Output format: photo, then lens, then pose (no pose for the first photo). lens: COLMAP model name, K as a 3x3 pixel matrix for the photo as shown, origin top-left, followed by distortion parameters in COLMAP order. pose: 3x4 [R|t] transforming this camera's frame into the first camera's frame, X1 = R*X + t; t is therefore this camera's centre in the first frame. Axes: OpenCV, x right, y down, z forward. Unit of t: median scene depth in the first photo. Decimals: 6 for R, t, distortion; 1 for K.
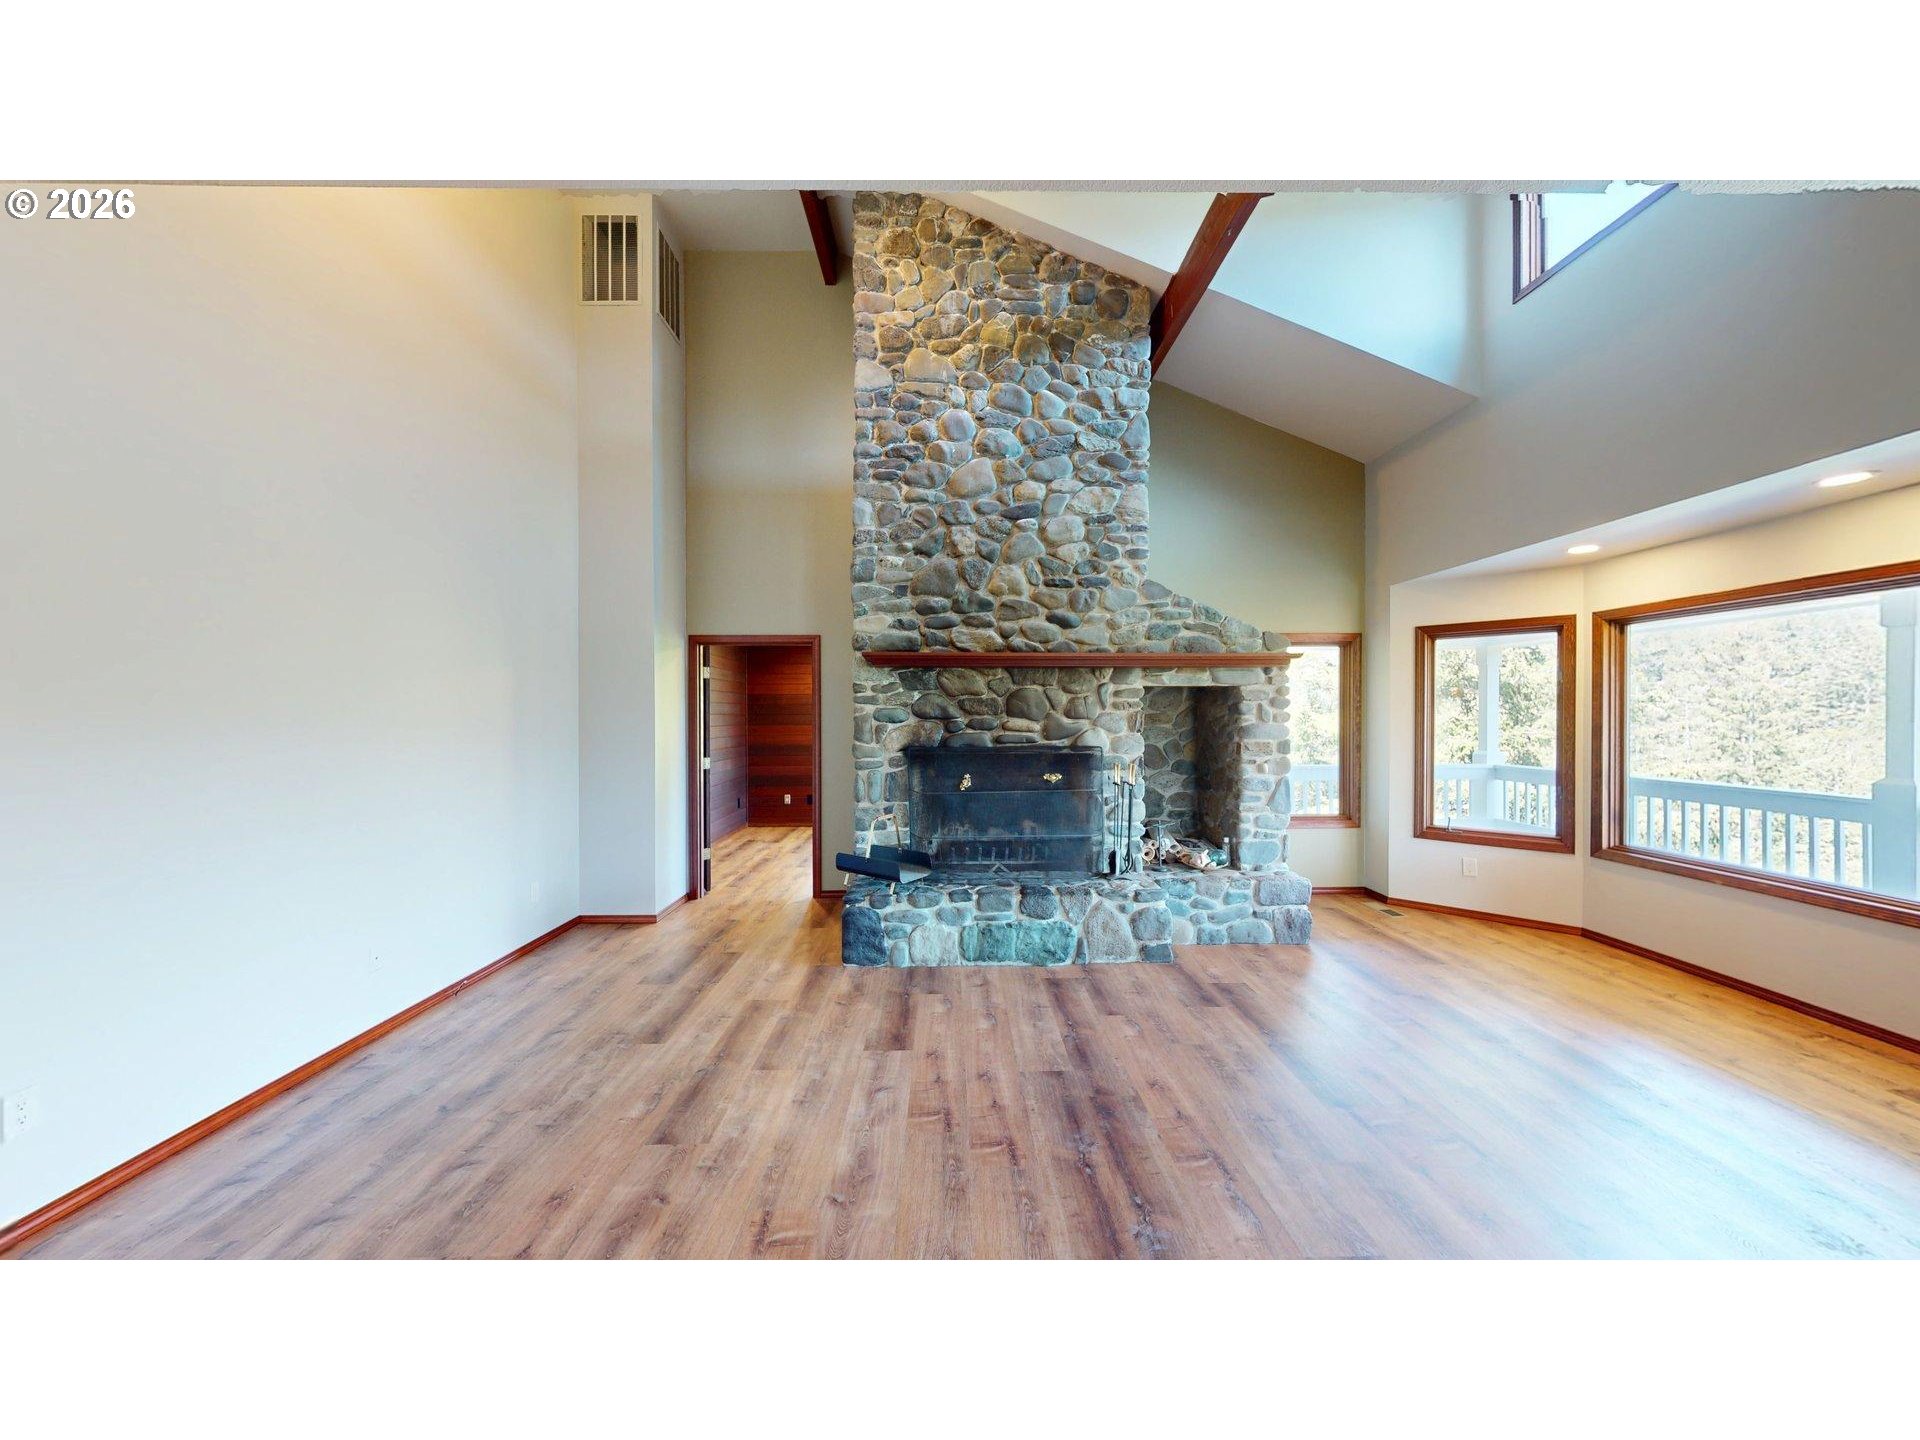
lens RADIAL K [[697.7, 0, 954.4], [0, 697.7, 722.0], [0, 0, 1]] dist [0.001585, -0.000614]
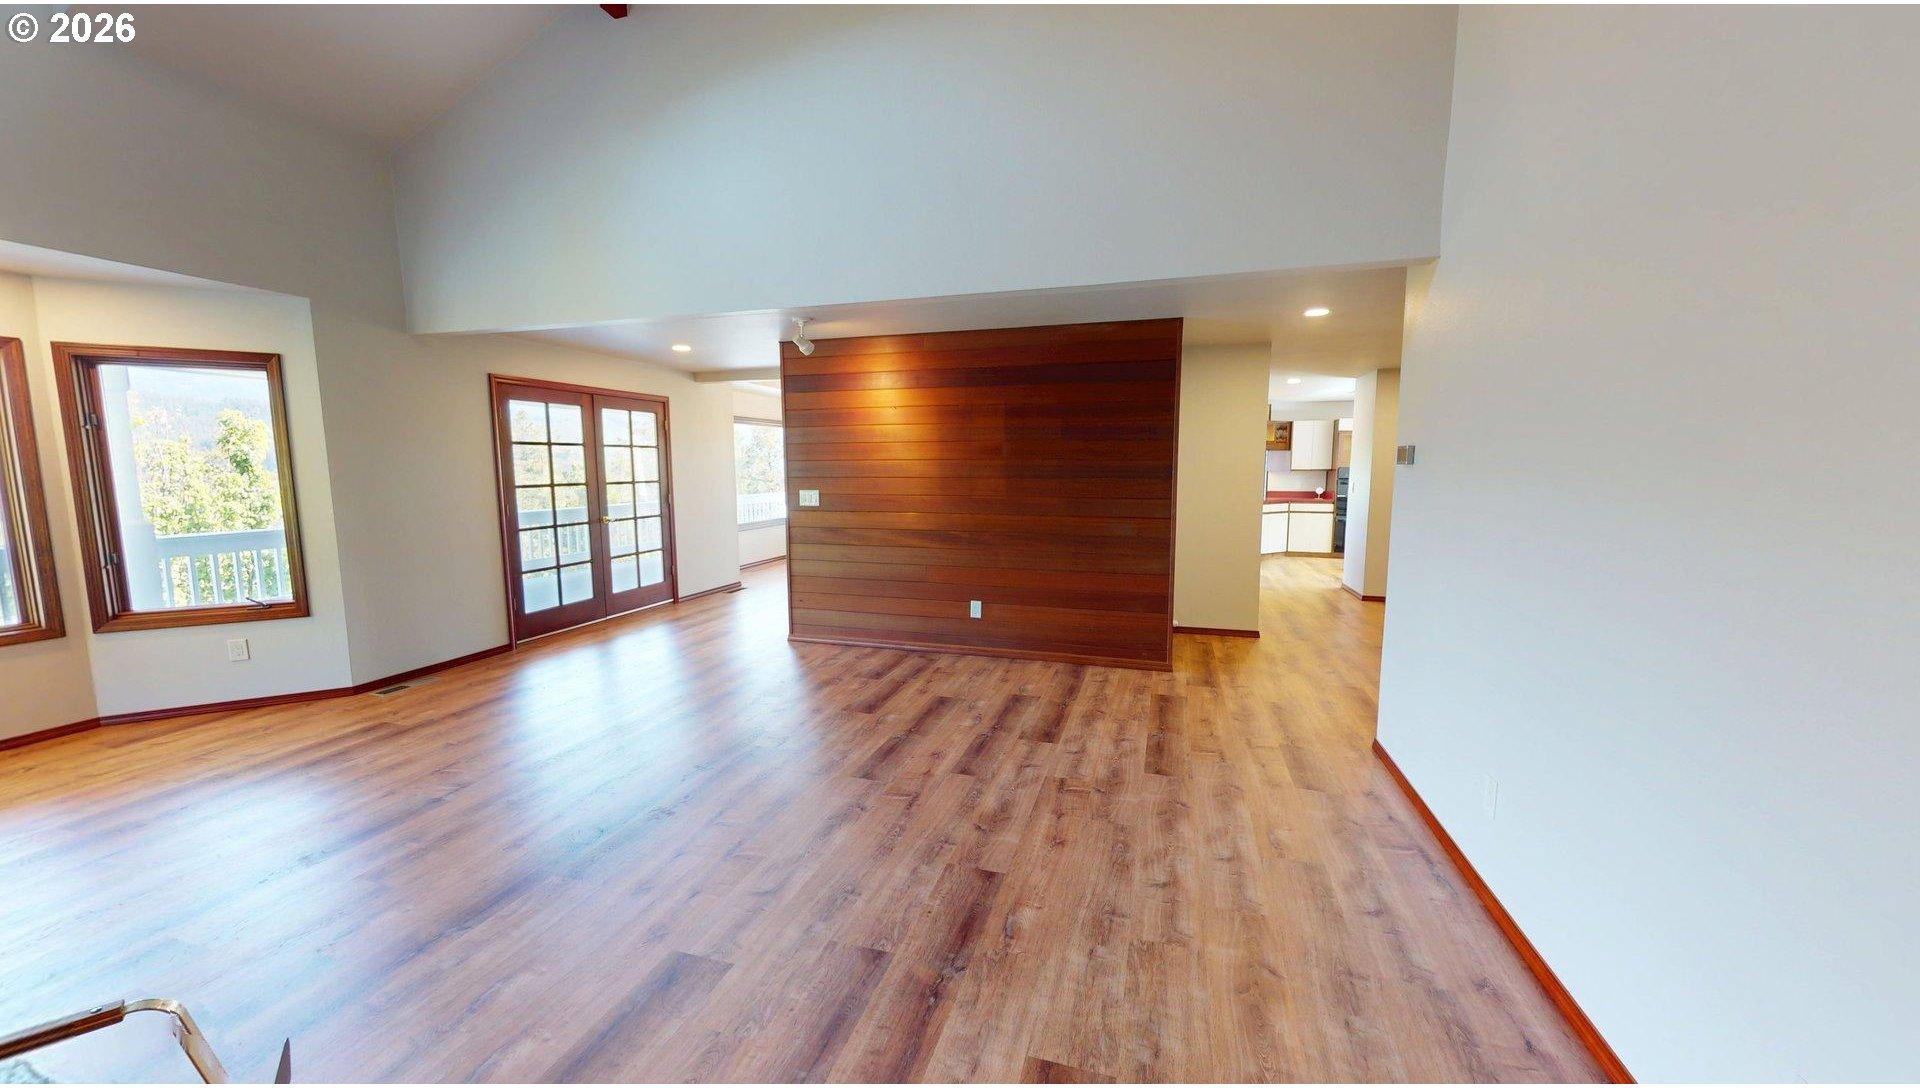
lens RADIAL K [[697.6, 0, 963.0], [0, 697.6, 542.9], [0, 0, 1]] dist [0.003088, -0.000921]
pose [[-0.955033, -0.028763, 0.295100, -0.352083], [0.006134, 0.993154, 0.116651, -0.007130], [-0.296435, 0.113216, -0.948319, 1.016499]]
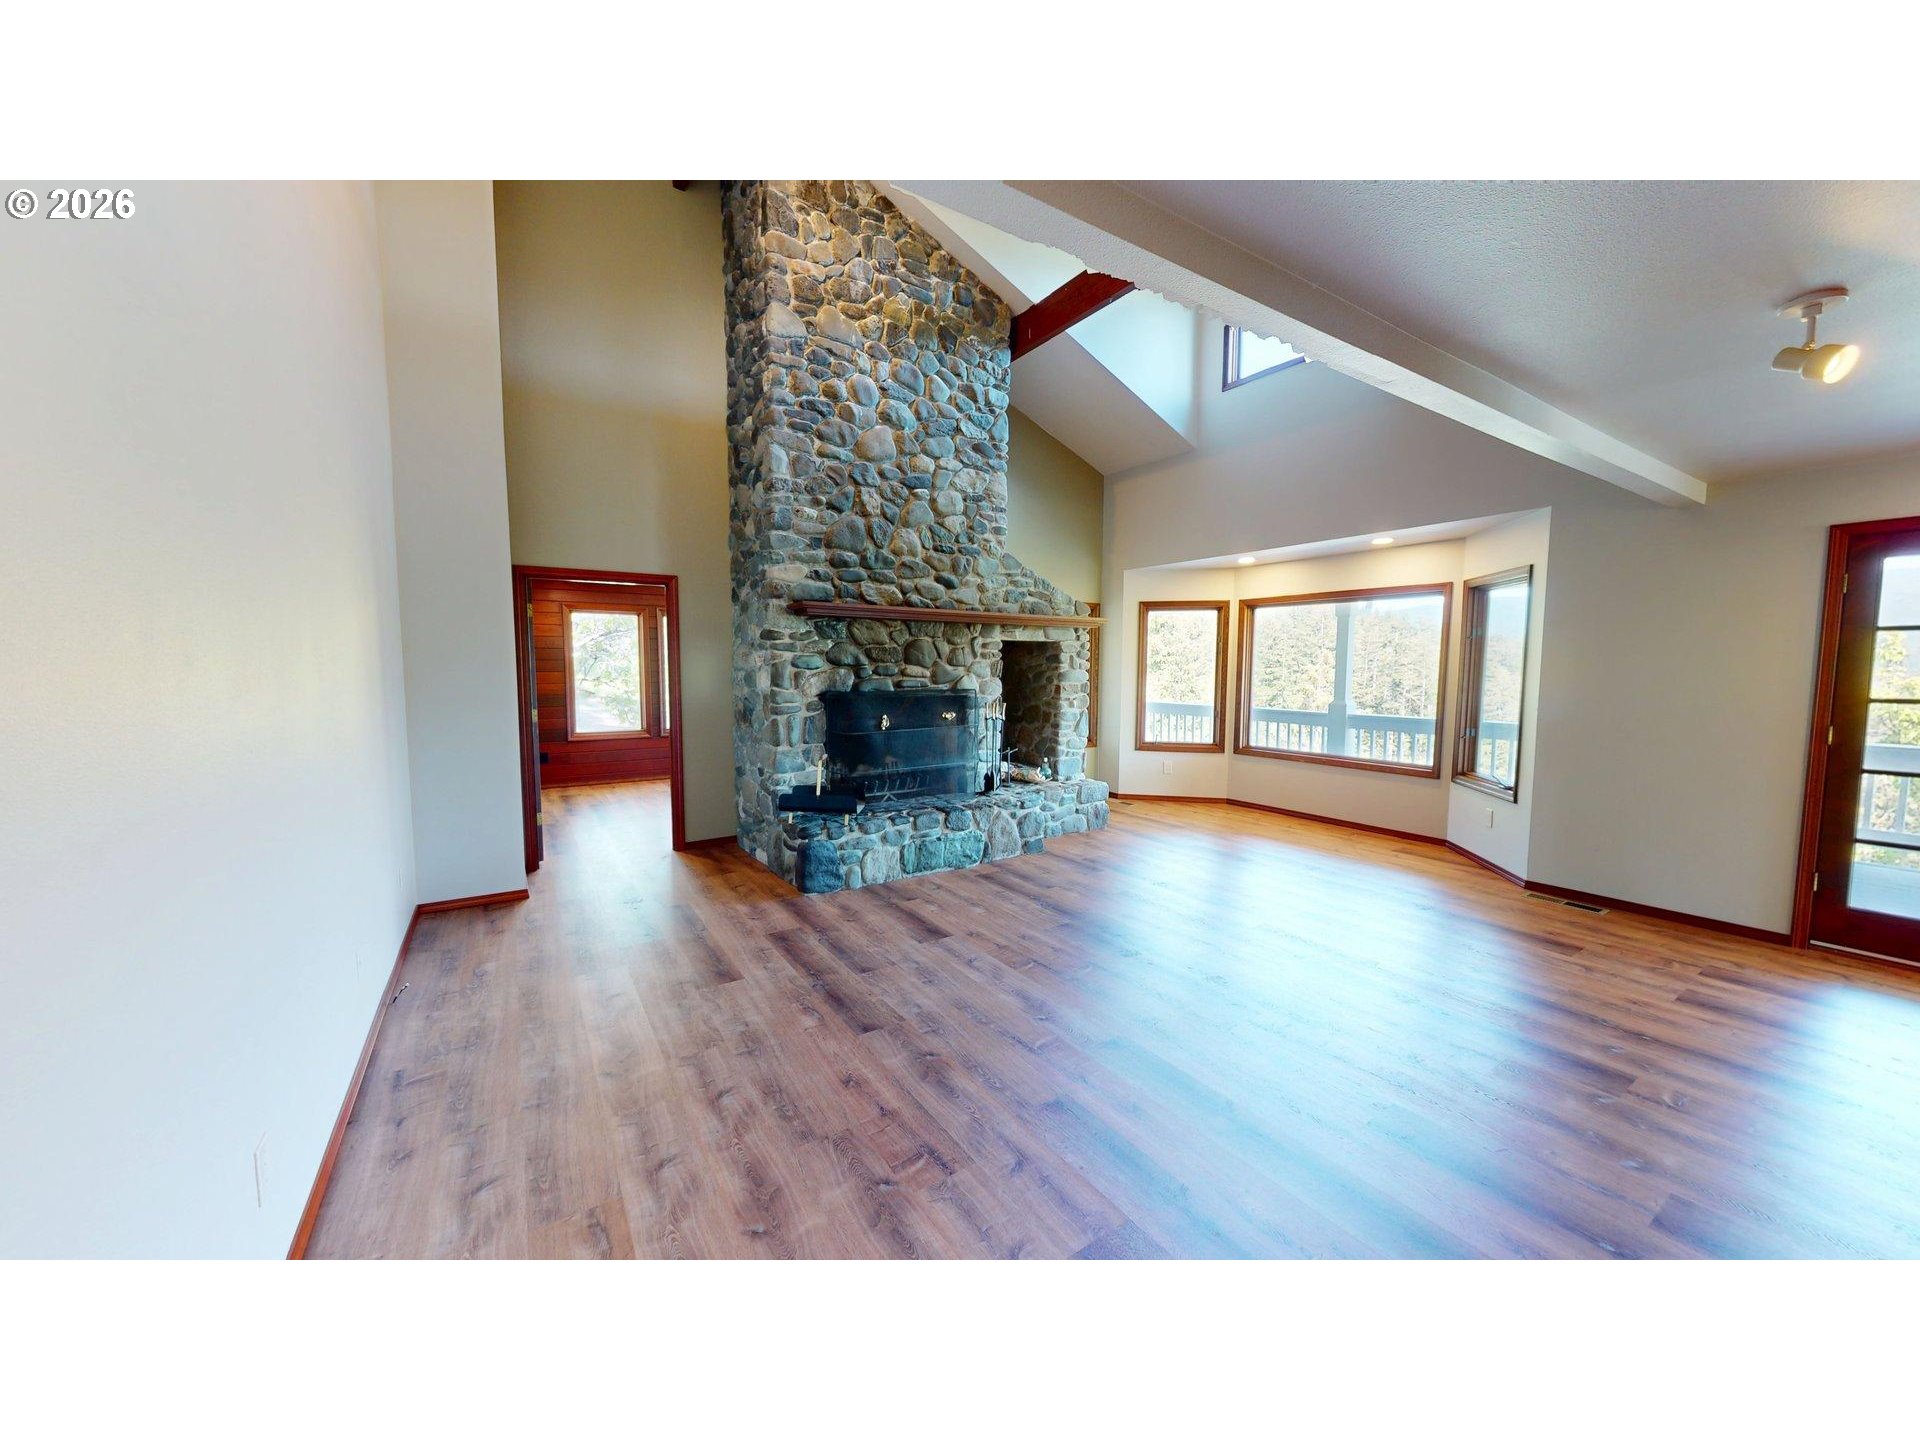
lens RADIAL K [[697.7, 0, 955.4], [0, 697.7, 723.6], [0, 0, 1]] dist [0.001585, -0.000614]
pose [[0.847769, -0.039620, 0.528883, -0.463845], [-0.000854, 0.997103, 0.076064, 0.002445], [-0.530365, -0.064936, 0.845279, -0.012808]]
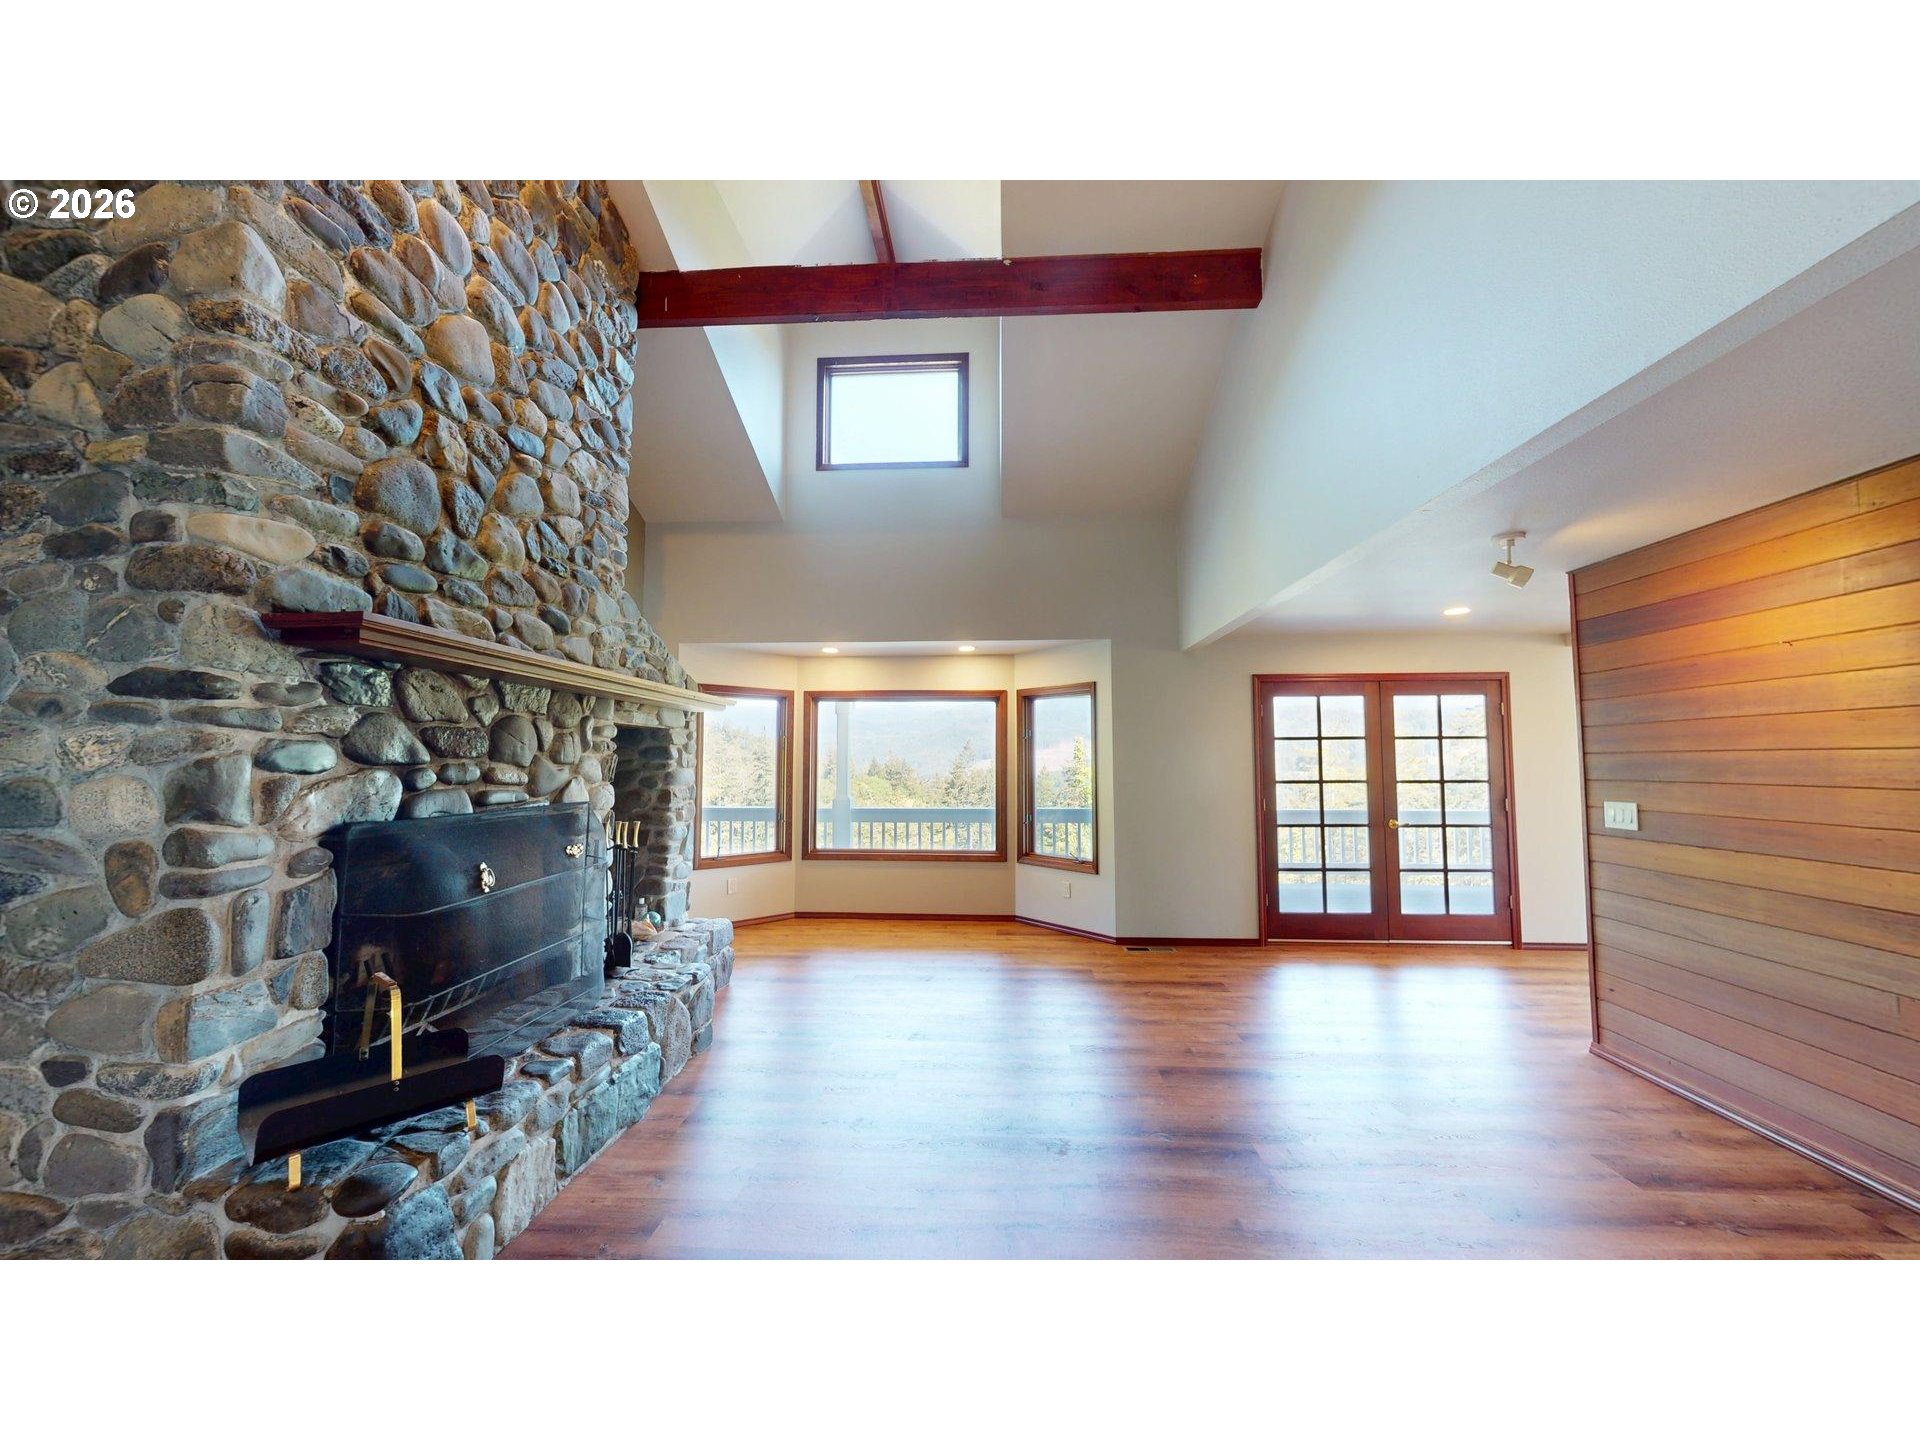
lens RADIAL K [[697.7, 0, 960.2], [0, 697.7, 721.4], [0, 0, 1]] dist [0.001585, -0.000614]
pose [[0.069748, 0.059717, 0.995776, -0.502905], [0.007095, 0.998152, -0.060356, -0.002527], [-0.997539, 0.011275, 0.069195, 0.556263]]
